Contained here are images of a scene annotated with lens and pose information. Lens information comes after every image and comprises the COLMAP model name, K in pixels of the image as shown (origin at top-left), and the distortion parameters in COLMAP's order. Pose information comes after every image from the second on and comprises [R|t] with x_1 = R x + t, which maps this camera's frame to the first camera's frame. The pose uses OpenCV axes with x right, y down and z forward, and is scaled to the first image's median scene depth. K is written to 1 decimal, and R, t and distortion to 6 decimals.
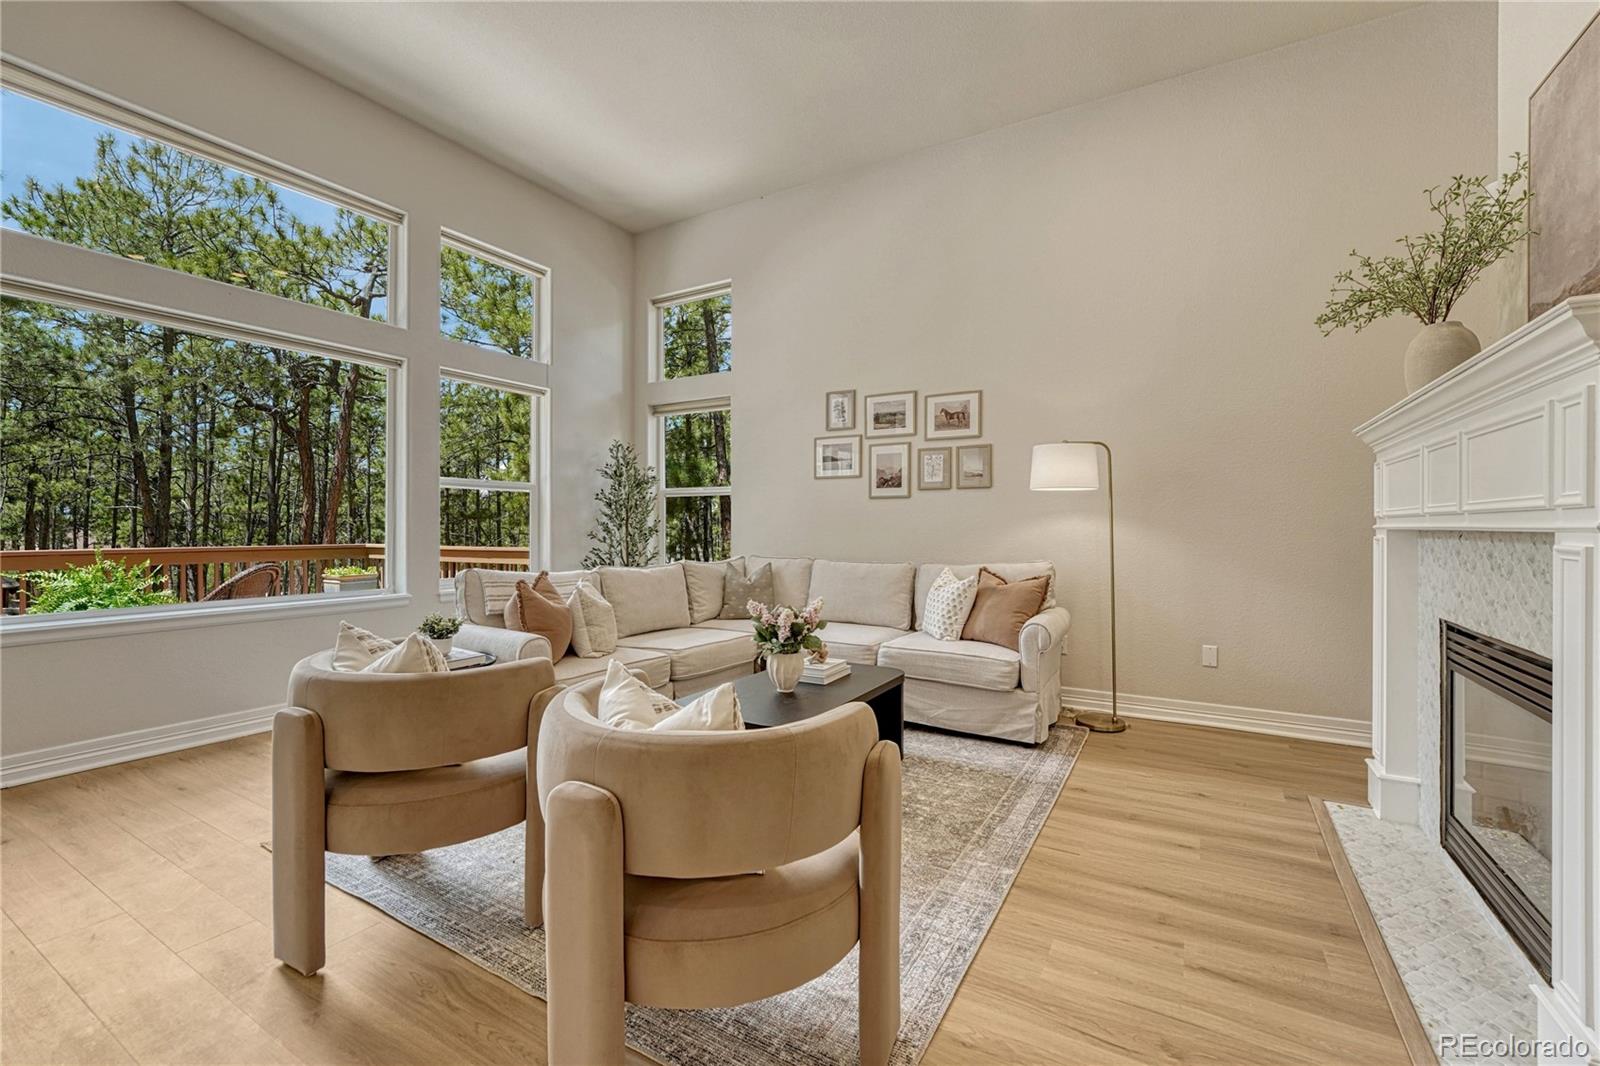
lens RADIAL K [[687.8, 0, 798.8], [0, 687.8, 526.3], [0, 0, 1]] dist [-0.006786, 0.000882]
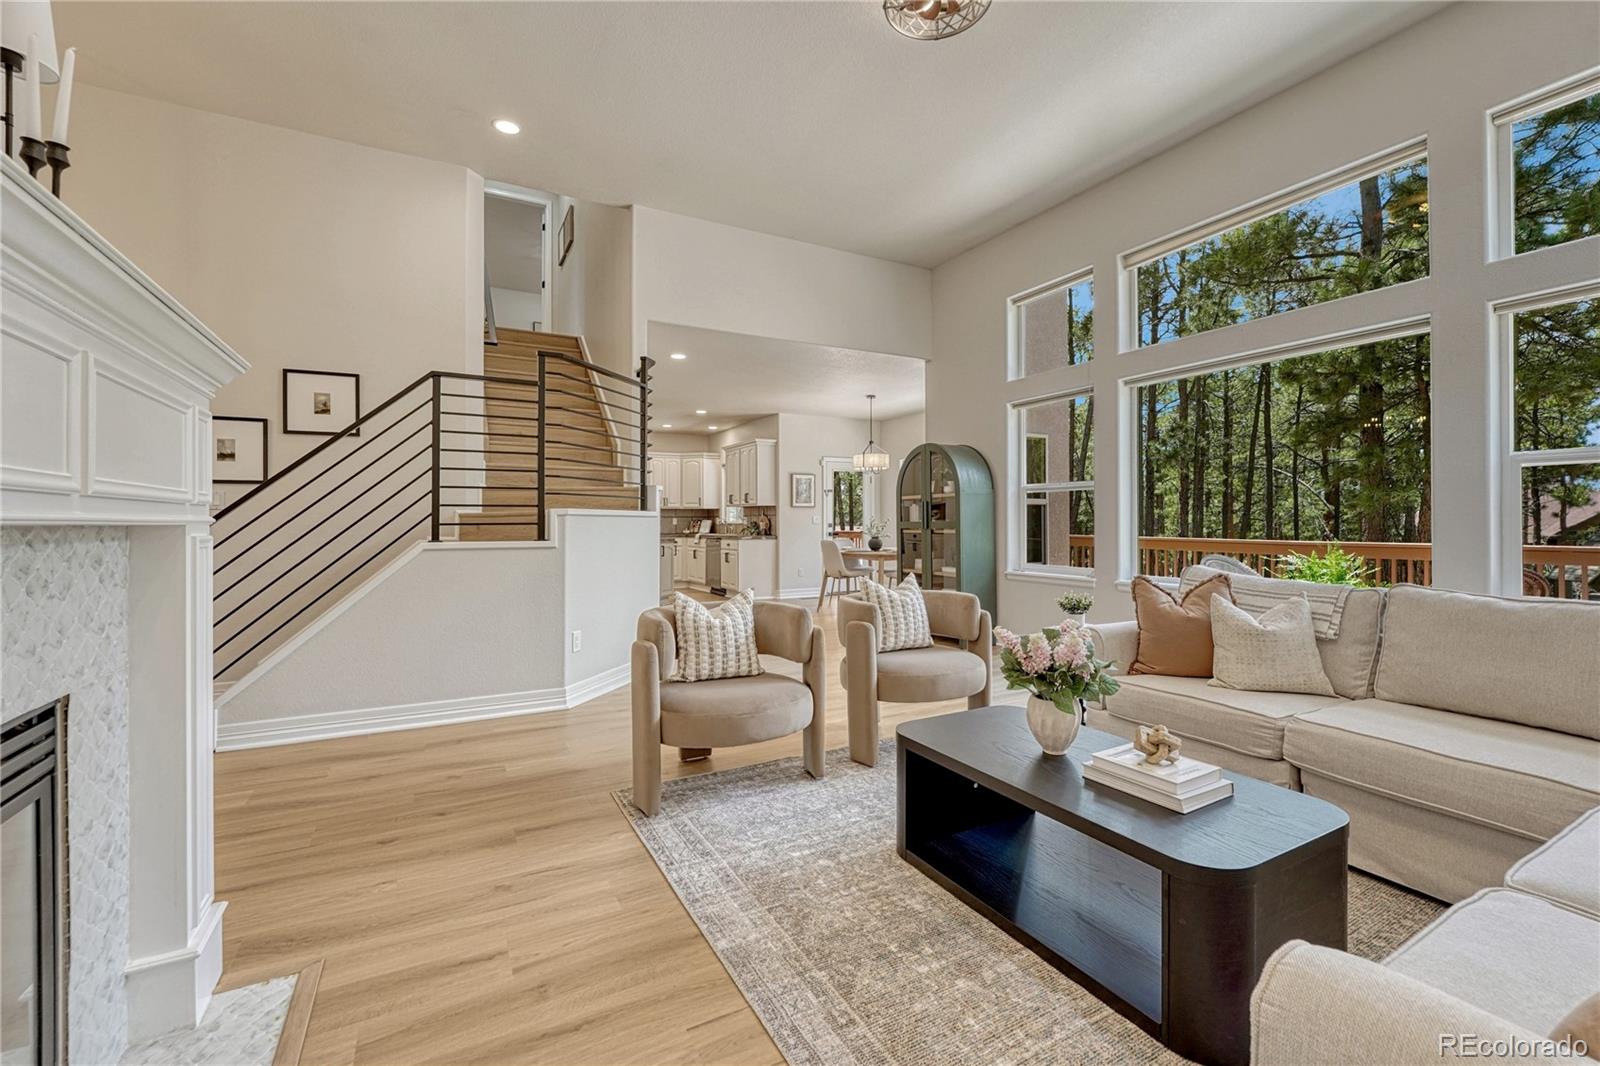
lens RADIAL K [[672.4, 0, 793.8], [0, 672.4, 527.2], [0, 0, 1]] dist [-0.006771, 0.000112]
pose [[-0.524482, 0.004047, -0.851412, 0.406613], [0.000146, 0.999989, 0.004663, 0.001807], [0.851421, 0.002321, -0.524477, 0.646141]]
